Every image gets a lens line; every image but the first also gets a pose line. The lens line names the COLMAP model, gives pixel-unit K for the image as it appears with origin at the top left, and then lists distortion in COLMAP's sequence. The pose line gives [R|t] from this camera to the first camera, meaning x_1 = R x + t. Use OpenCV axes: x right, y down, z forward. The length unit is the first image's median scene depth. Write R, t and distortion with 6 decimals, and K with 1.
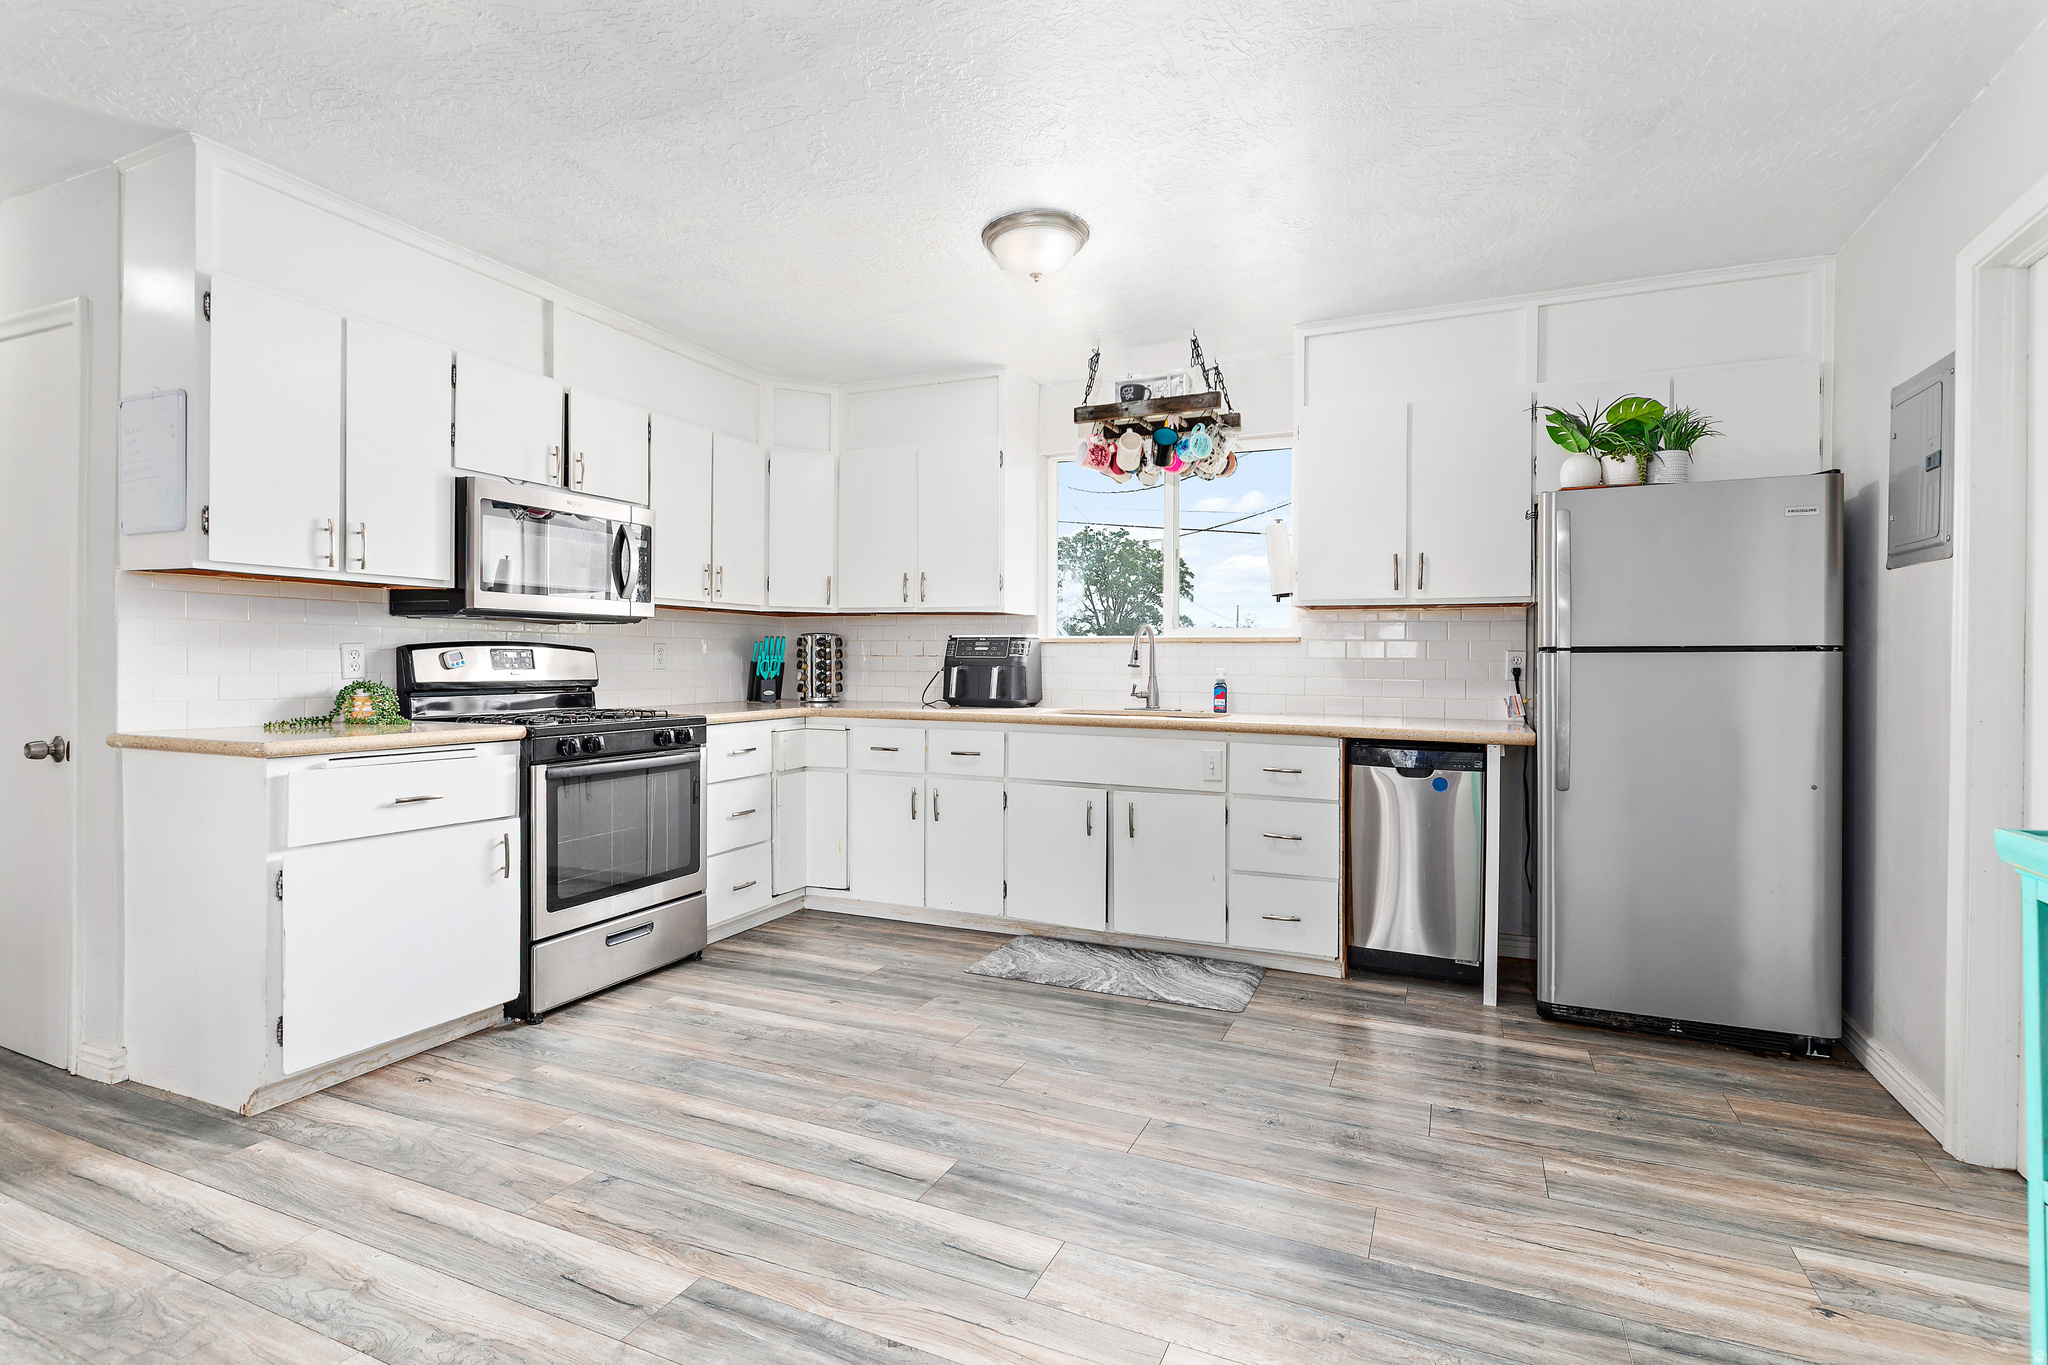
lens RADIAL K [[968.4, 0, 1026.0], [0, 968.4, 668.9], [0, 0, 1]] dist [-0.001240, -0.000564]
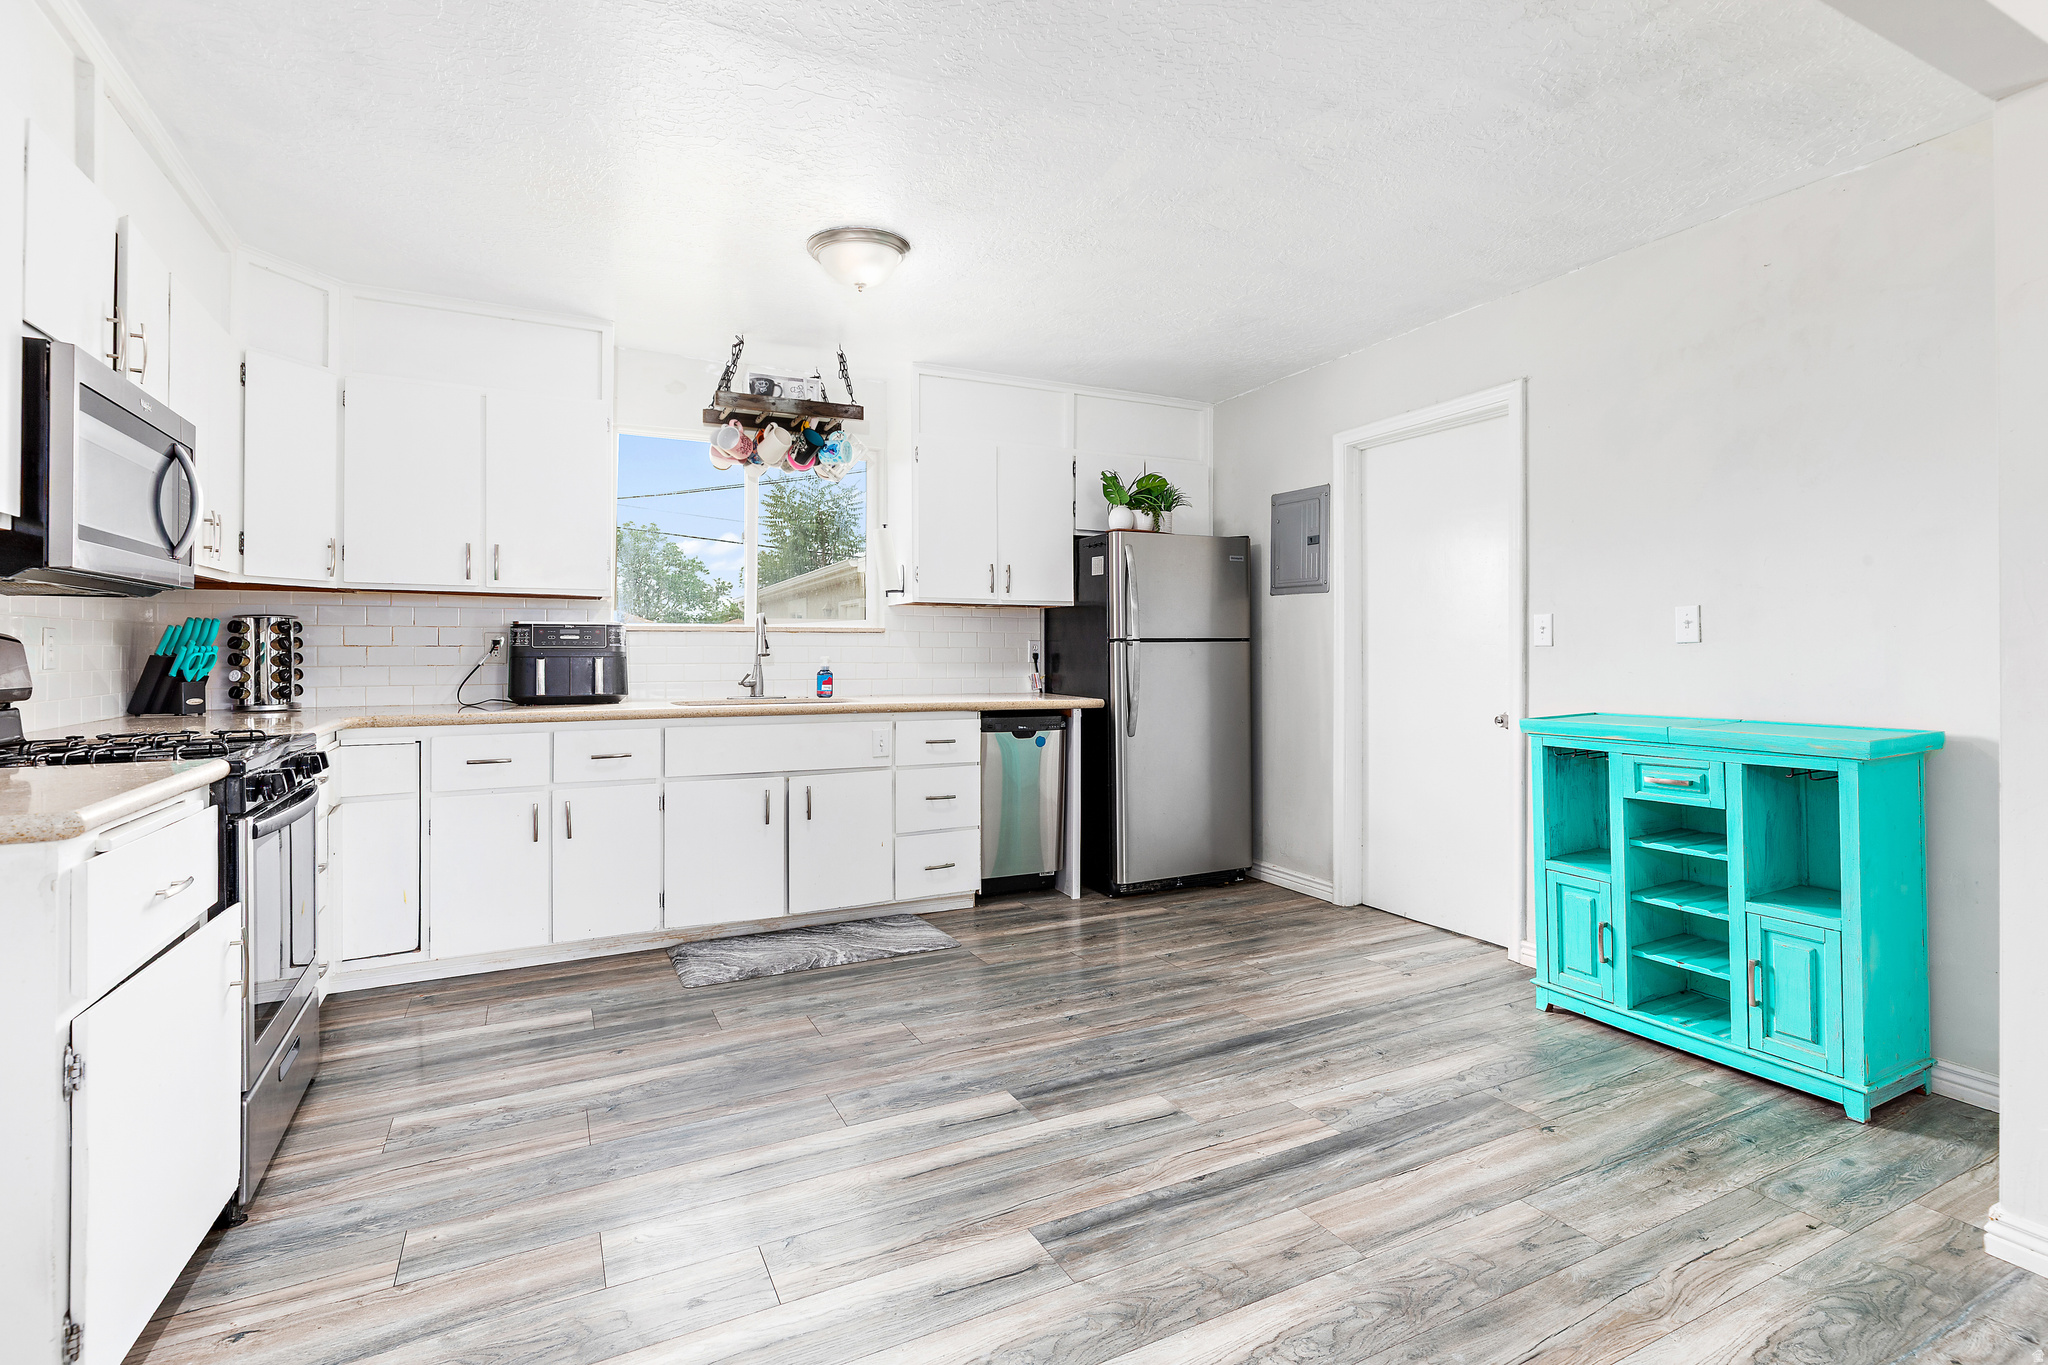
lens RADIAL K [[984.7, 0, 1025.6], [0, 984.7, 647.0], [0, 0, 1]] dist [0.001158, 0.000469]
pose [[0.630185, -0.005009, 0.776429, -0.625382], [0.012035, 0.999922, -0.003317, -0.005766], [-0.776352, 0.011434, 0.630196, 0.163918]]
